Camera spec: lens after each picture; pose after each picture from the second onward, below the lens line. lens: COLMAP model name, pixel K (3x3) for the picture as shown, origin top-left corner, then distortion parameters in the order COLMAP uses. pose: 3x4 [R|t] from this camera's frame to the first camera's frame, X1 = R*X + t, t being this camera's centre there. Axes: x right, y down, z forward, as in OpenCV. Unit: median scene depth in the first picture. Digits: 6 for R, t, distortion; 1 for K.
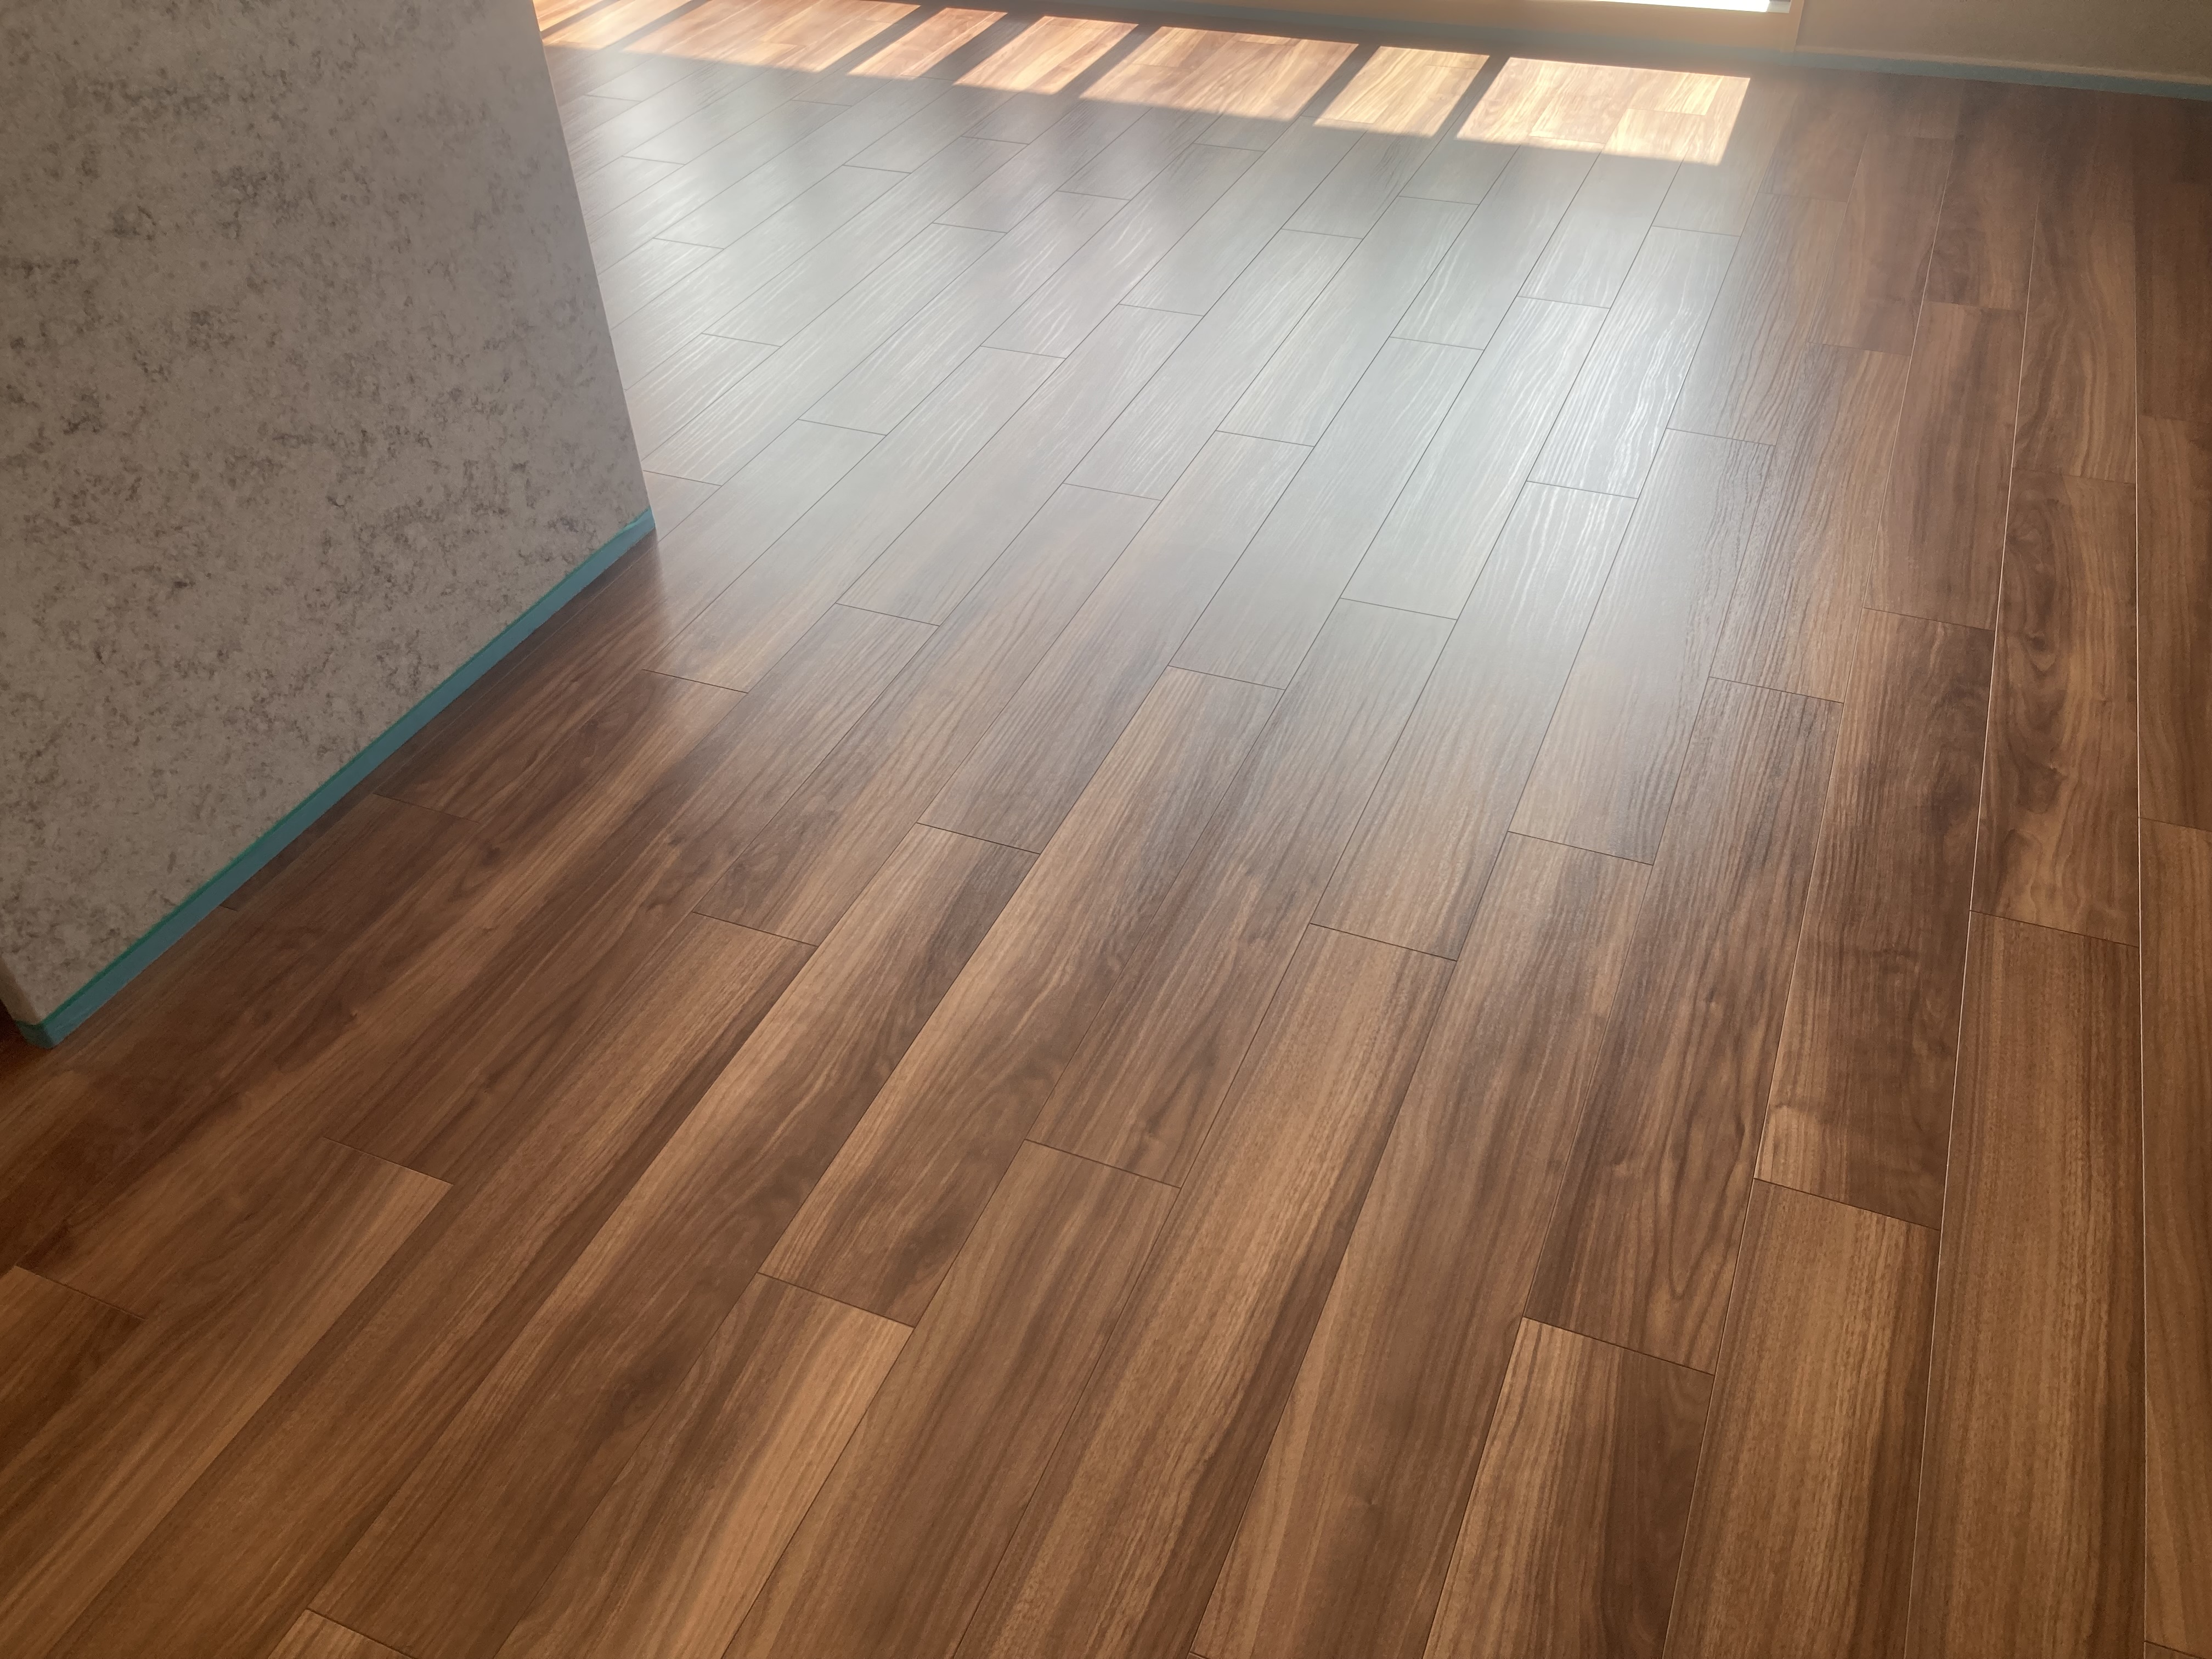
lens RADIAL K [[1786.7, 0, 1106.0], [0, 1786.7, 829.5], [0, 0, 1]] dist [0.005125, 0.004010]
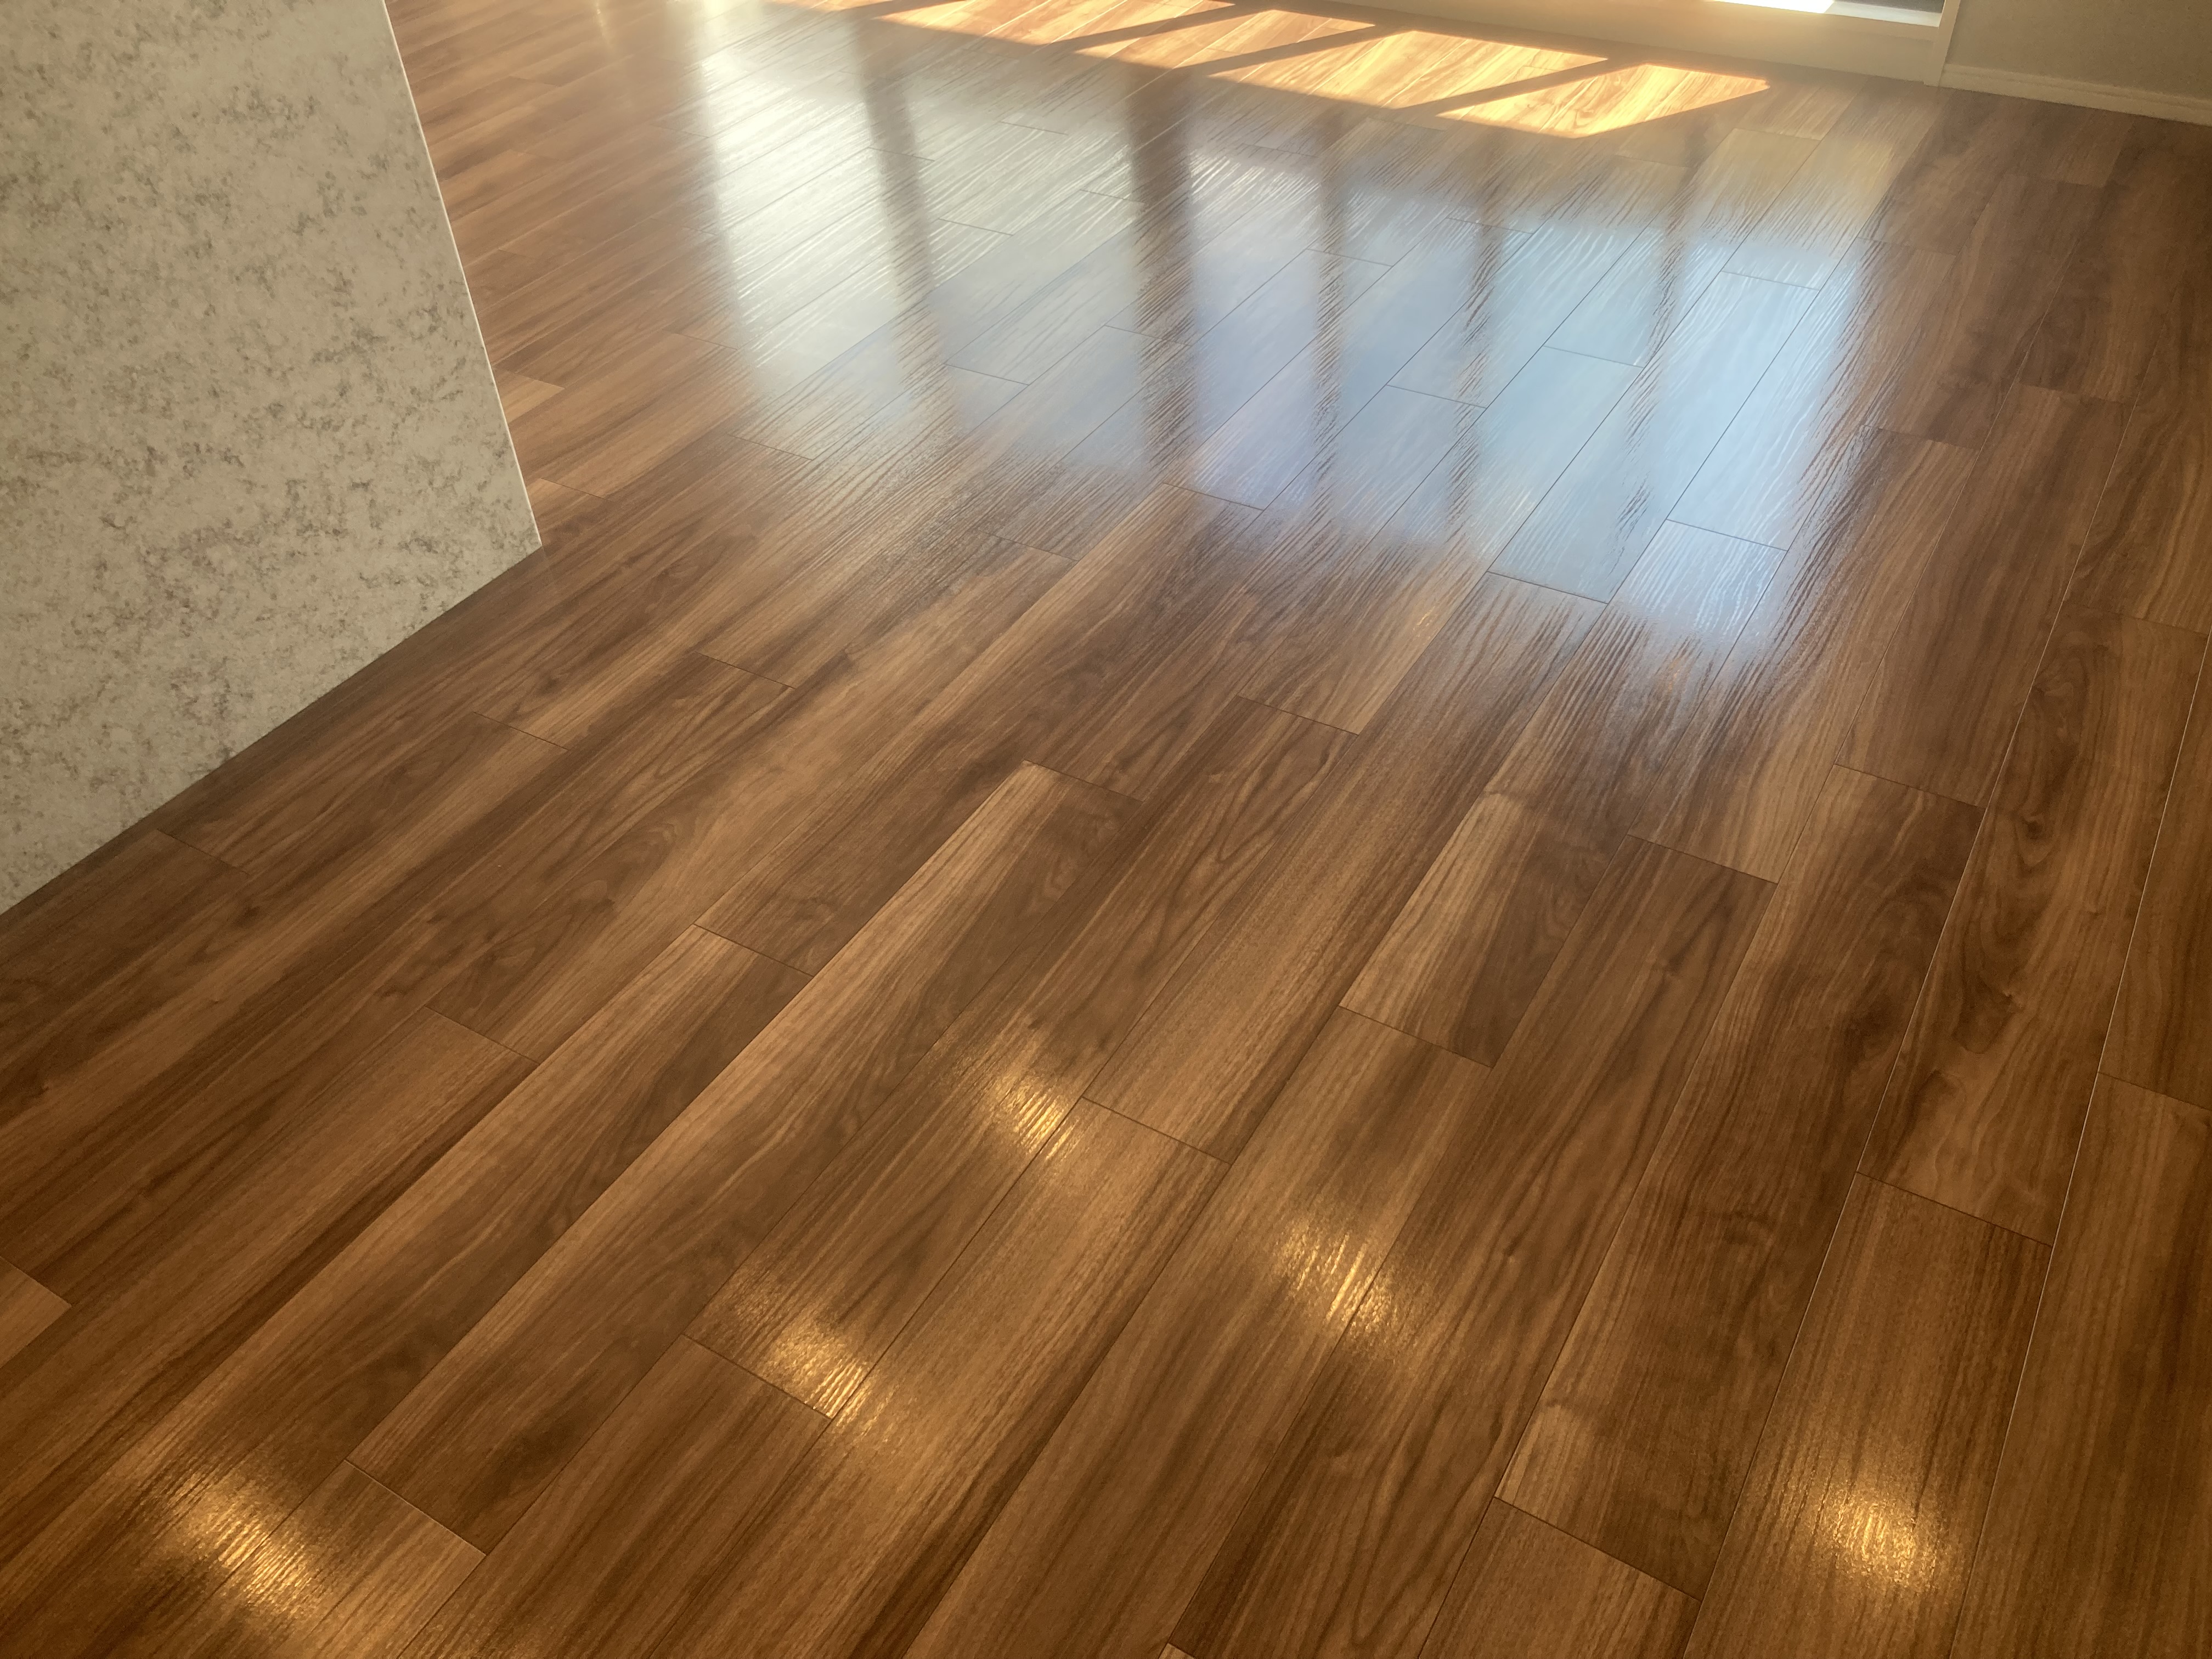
lens RADIAL K [[1819.6, 0, 1106.3], [0, 1819.6, 809.9], [0, 0, 1]] dist [-0.034206, 0.093416]
pose [[0.990015, 0.090622, -0.107973, 0.199586], [-0.088898, 0.995826, 0.020688, -0.101768], [0.109397, -0.010883, 0.993939, 0.116693]]
